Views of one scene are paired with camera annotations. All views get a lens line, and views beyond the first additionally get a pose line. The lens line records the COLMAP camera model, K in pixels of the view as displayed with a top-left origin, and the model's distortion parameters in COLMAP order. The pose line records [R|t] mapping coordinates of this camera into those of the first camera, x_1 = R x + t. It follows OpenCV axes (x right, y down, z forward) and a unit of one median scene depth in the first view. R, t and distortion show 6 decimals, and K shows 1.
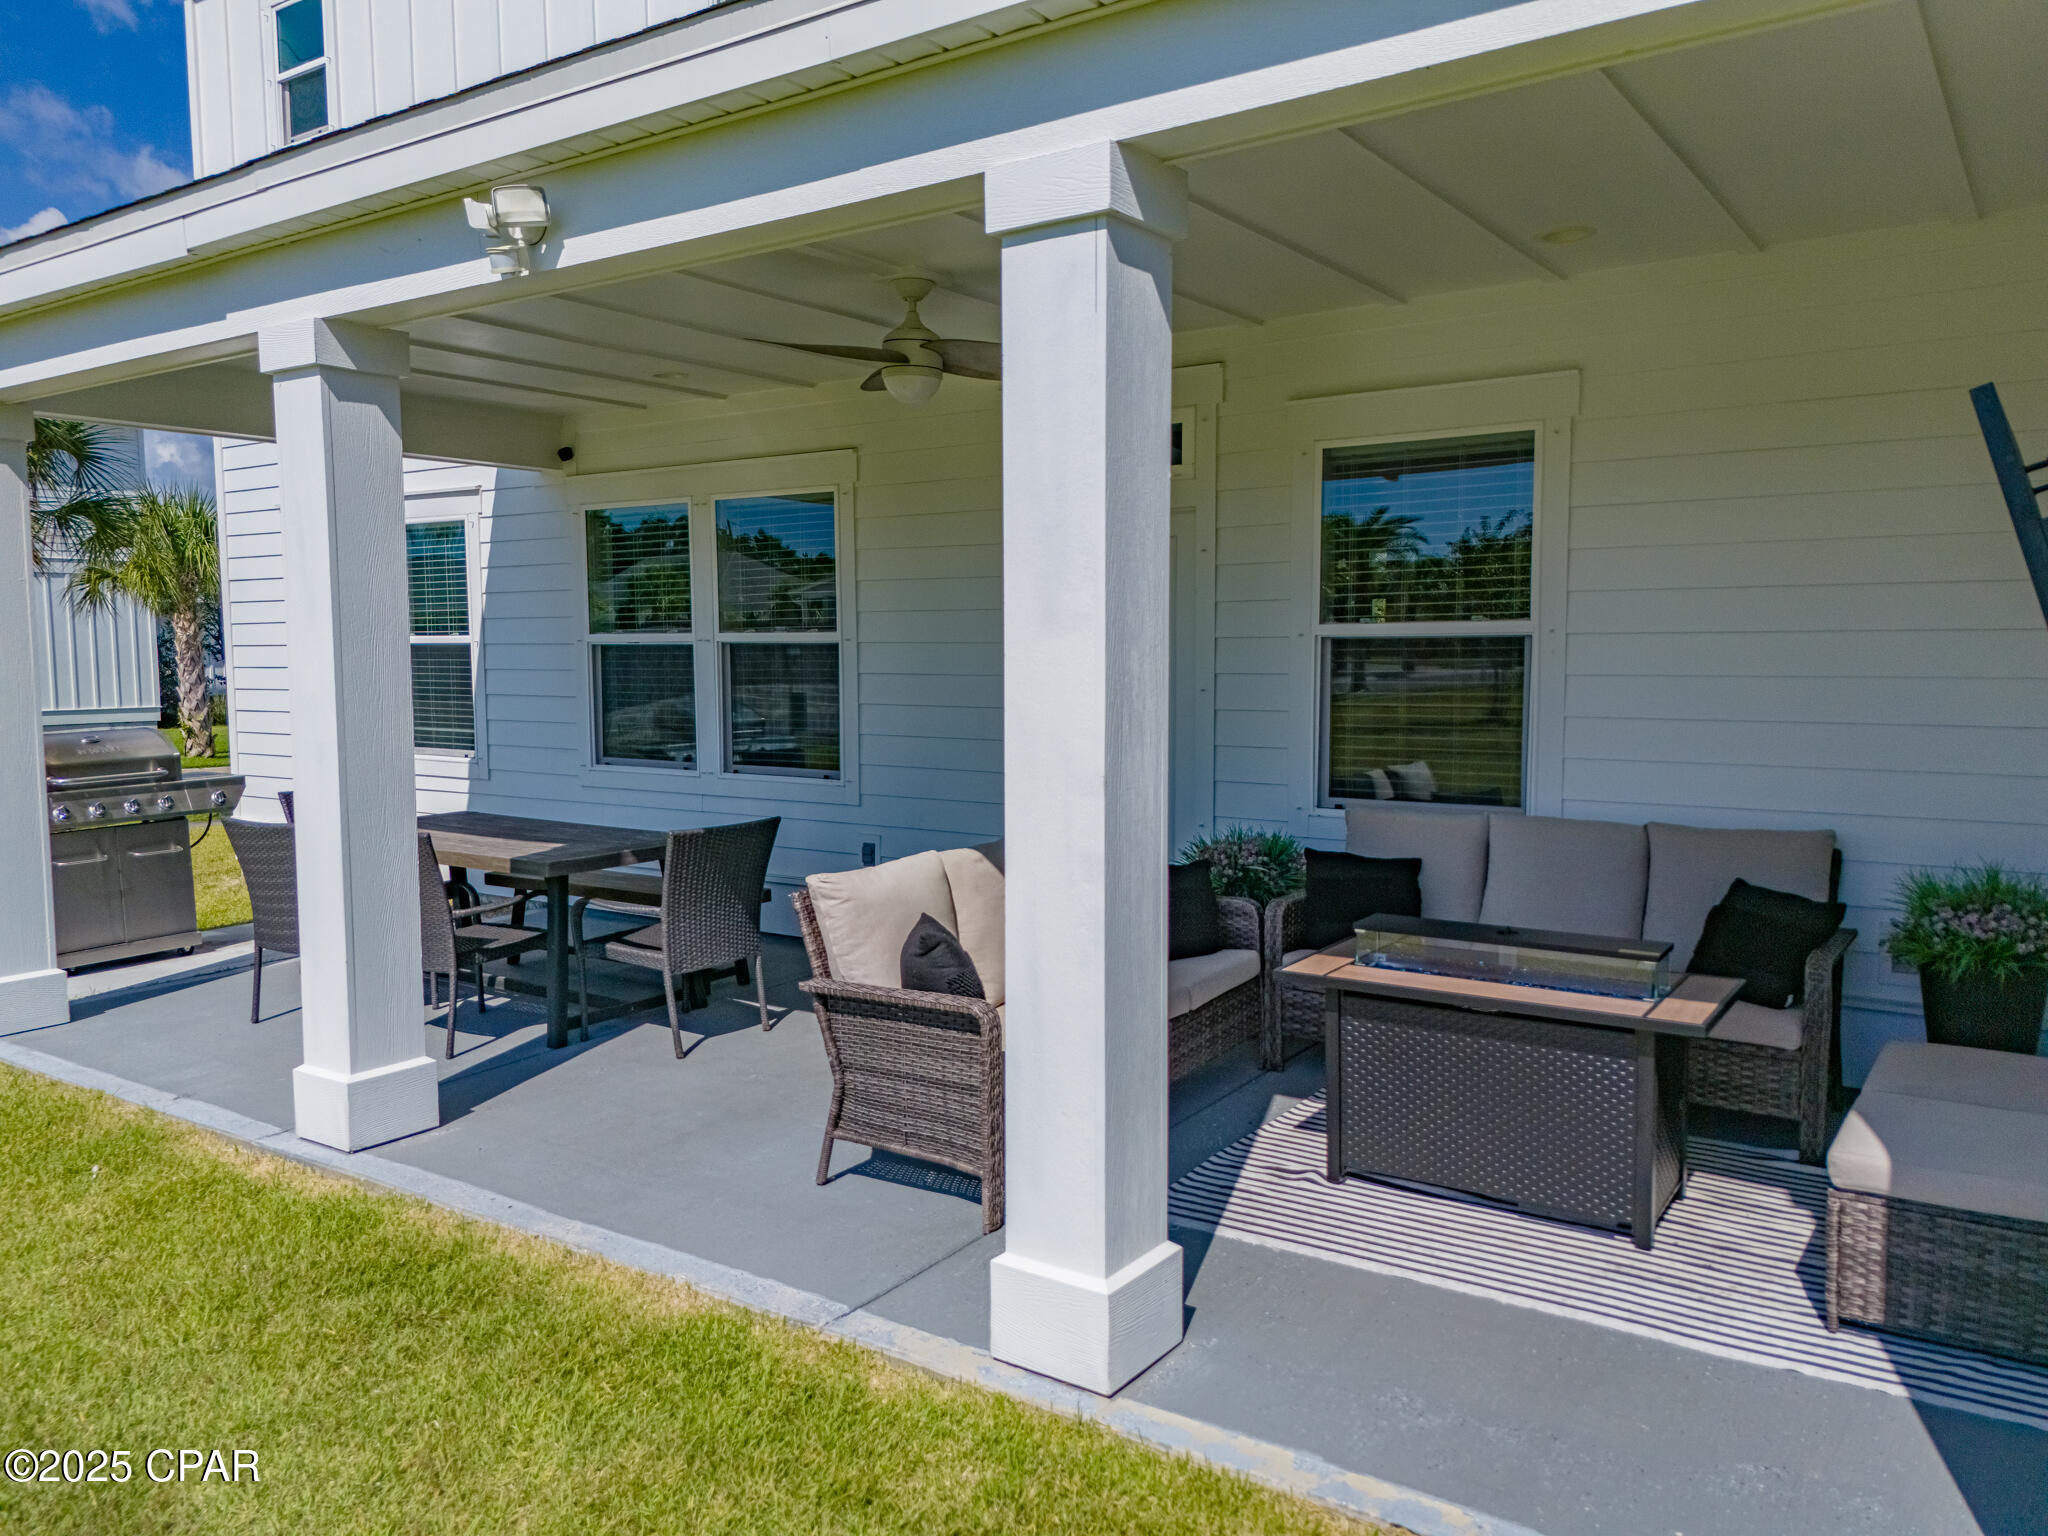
lens RADIAL K [[1495.4, 0, 1029.4], [0, 1495.4, 769.3], [0, 0, 1]] dist [0.054067, -0.042215]
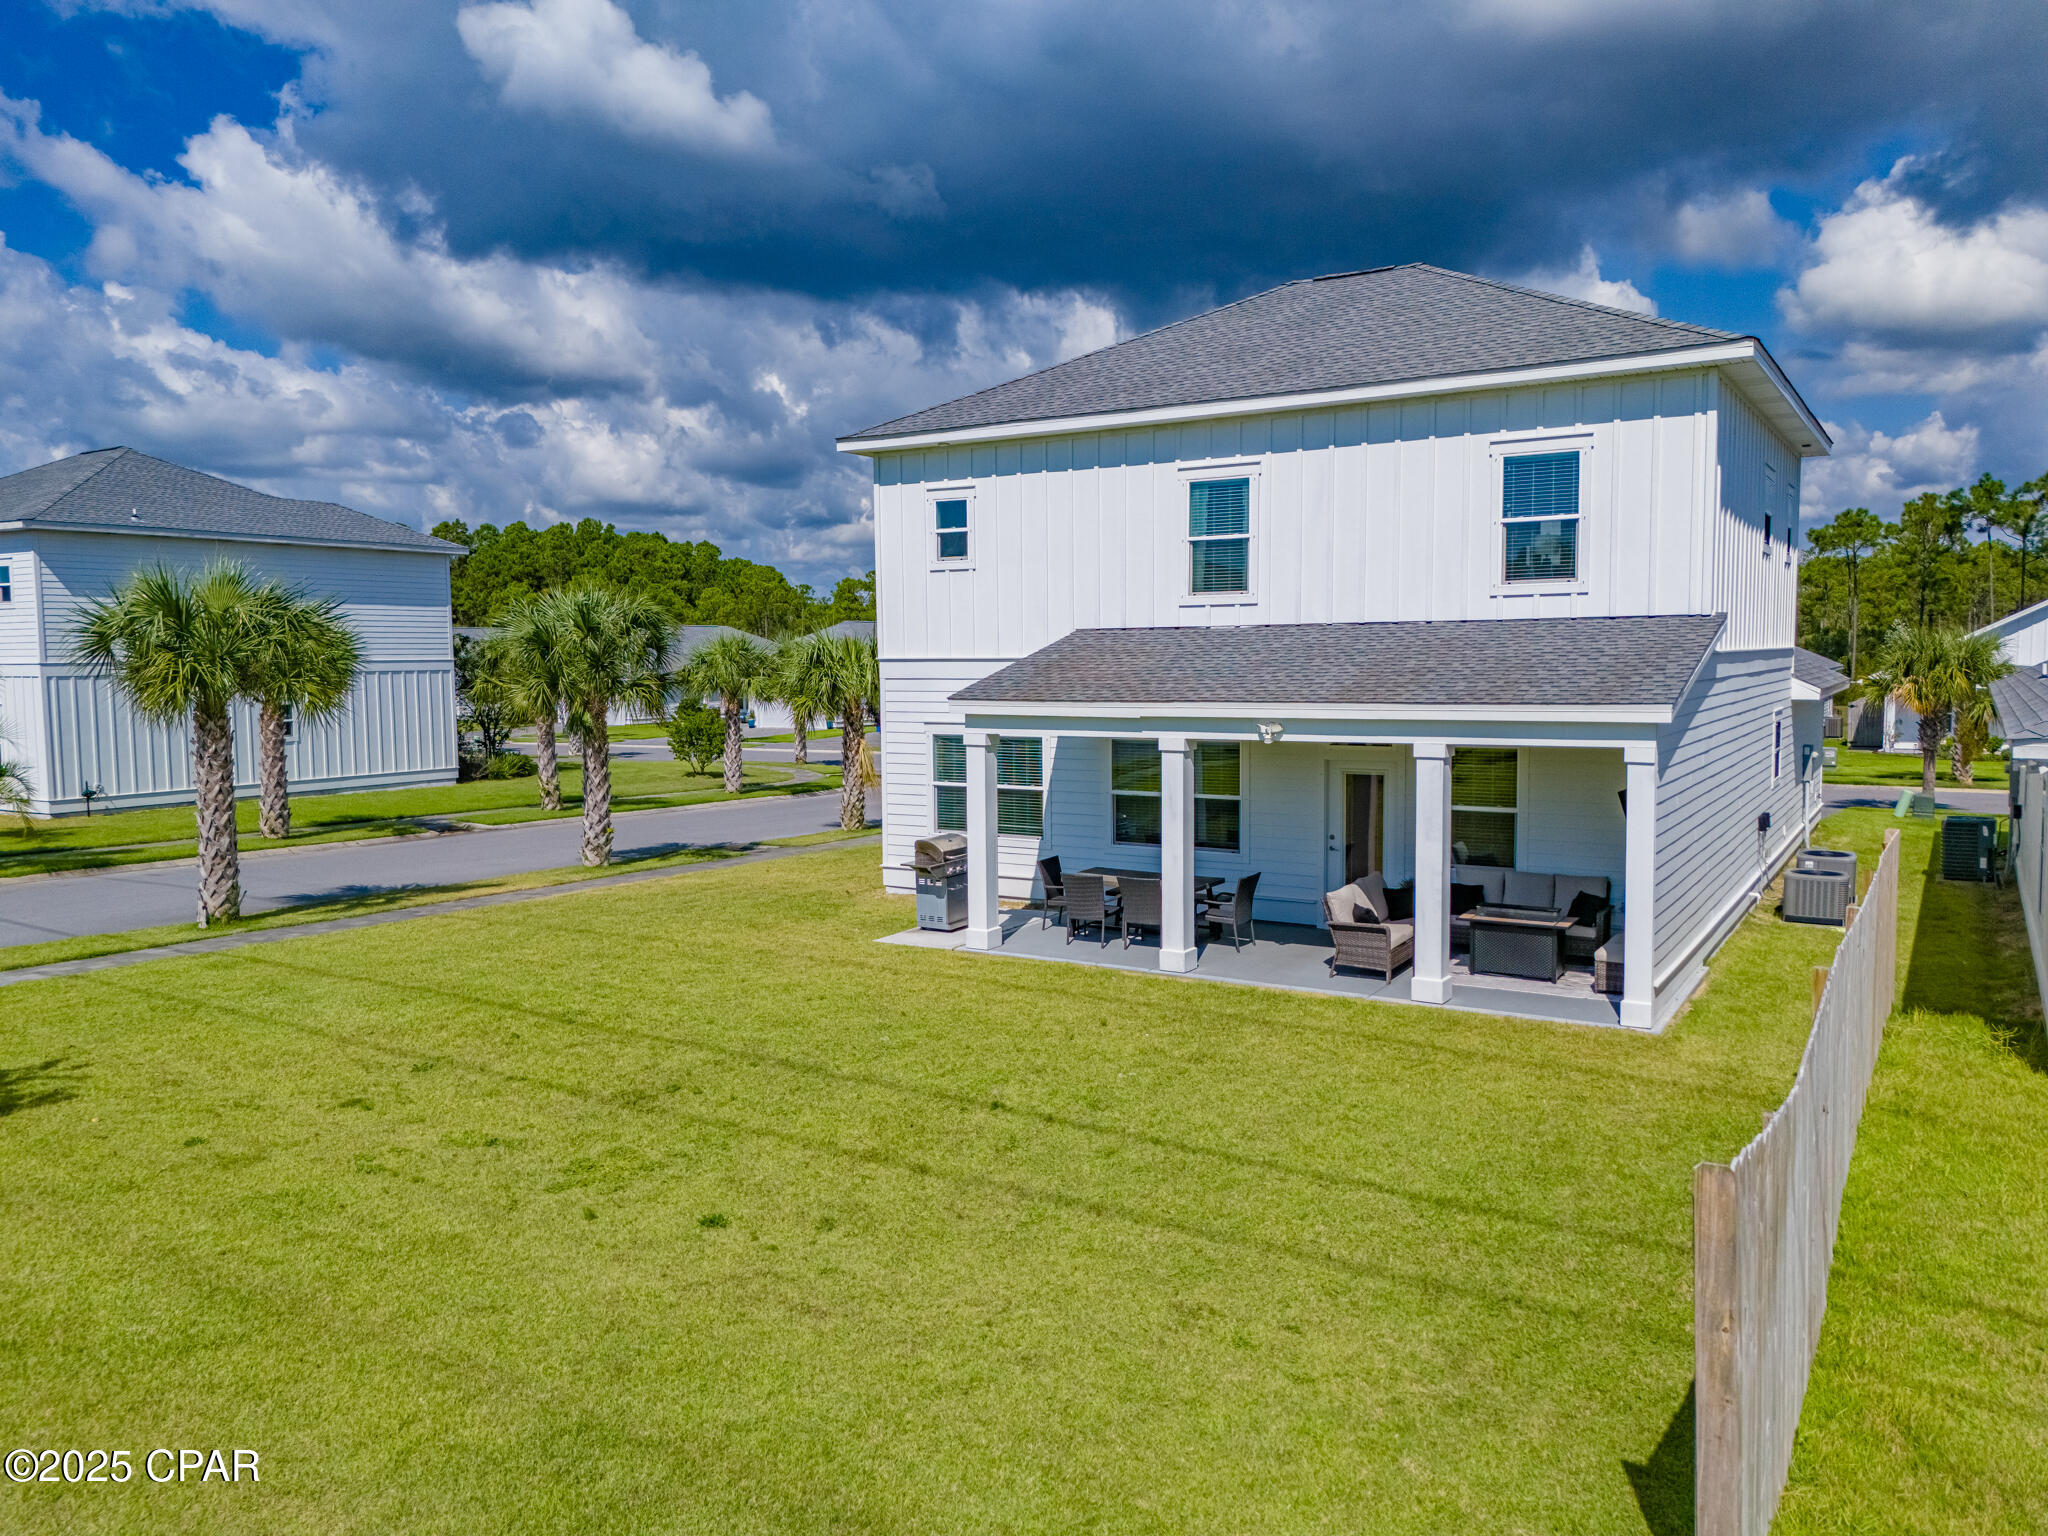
lens RADIAL K [[1495.4, 0, 1026.9], [0, 1495.4, 758.6], [0, 0, 1]] dist [0.054067, -0.042215]
pose [[0.998420, -0.007202, 0.055728, -1.067606], [0.007835, 0.999907, -0.011141, -0.217623], [-0.055642, 0.011560, 0.998384, -2.578091]]
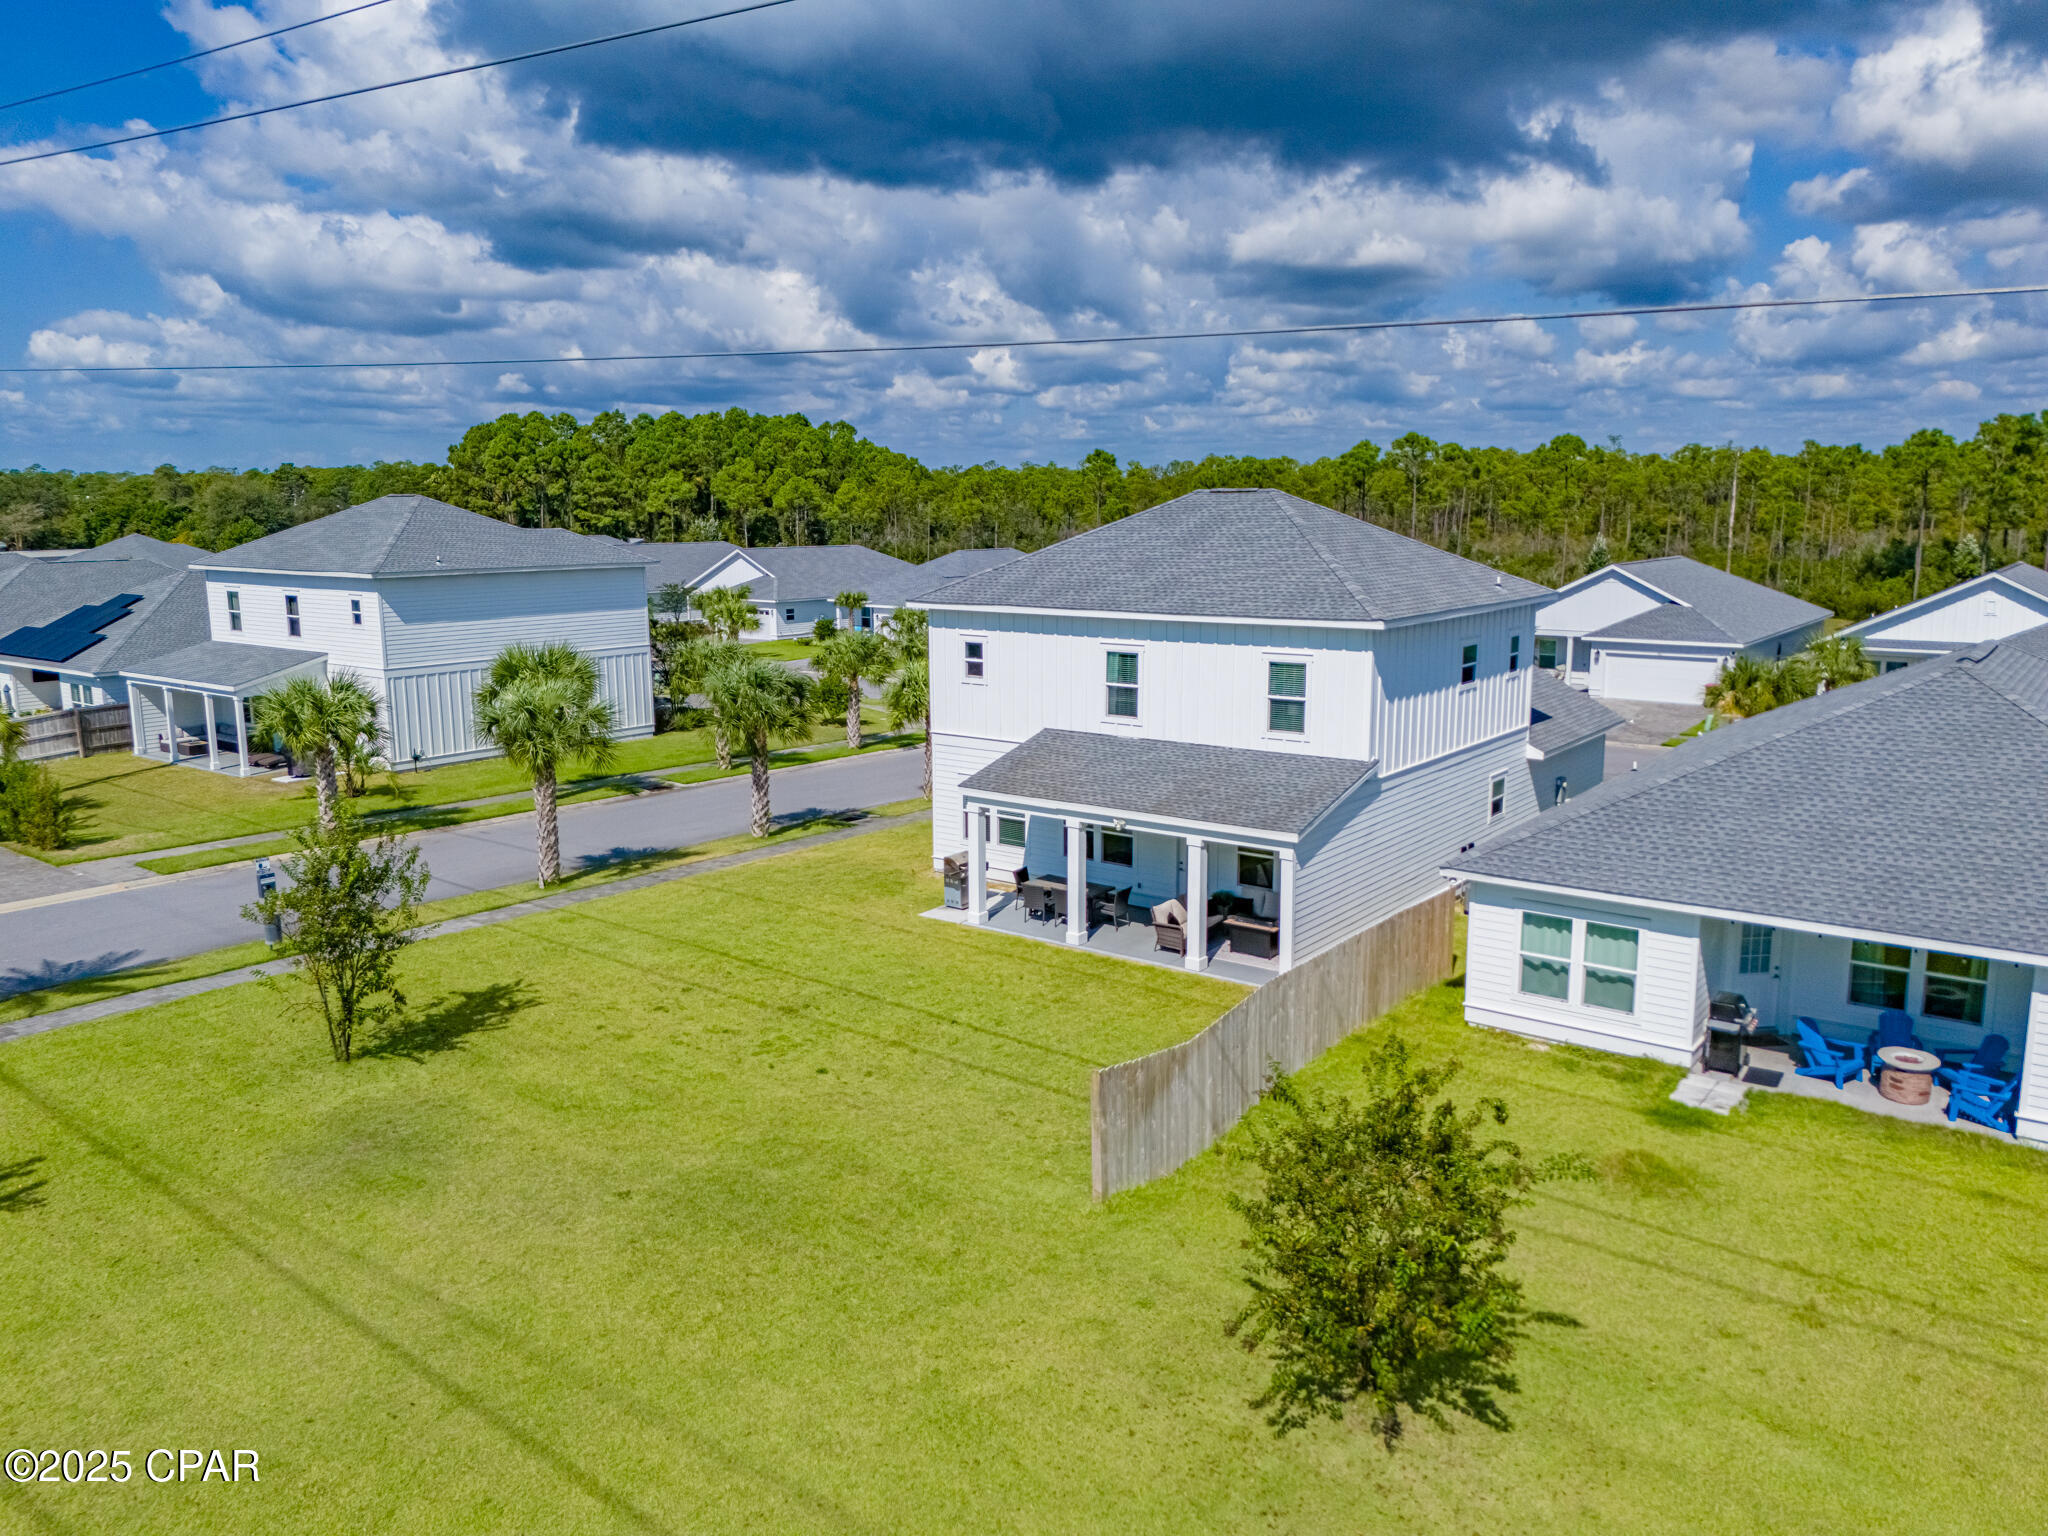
lens RADIAL K [[1495.4, 0, 1031.7], [0, 1495.4, 749.0], [0, 0, 1]] dist [0.054067, -0.042215]
pose [[0.999437, 0.006507, -0.032903, -0.475570], [-0.003799, 0.996649, 0.081709, -1.174728], [0.033324, -0.081538, 0.996113, -5.625002]]
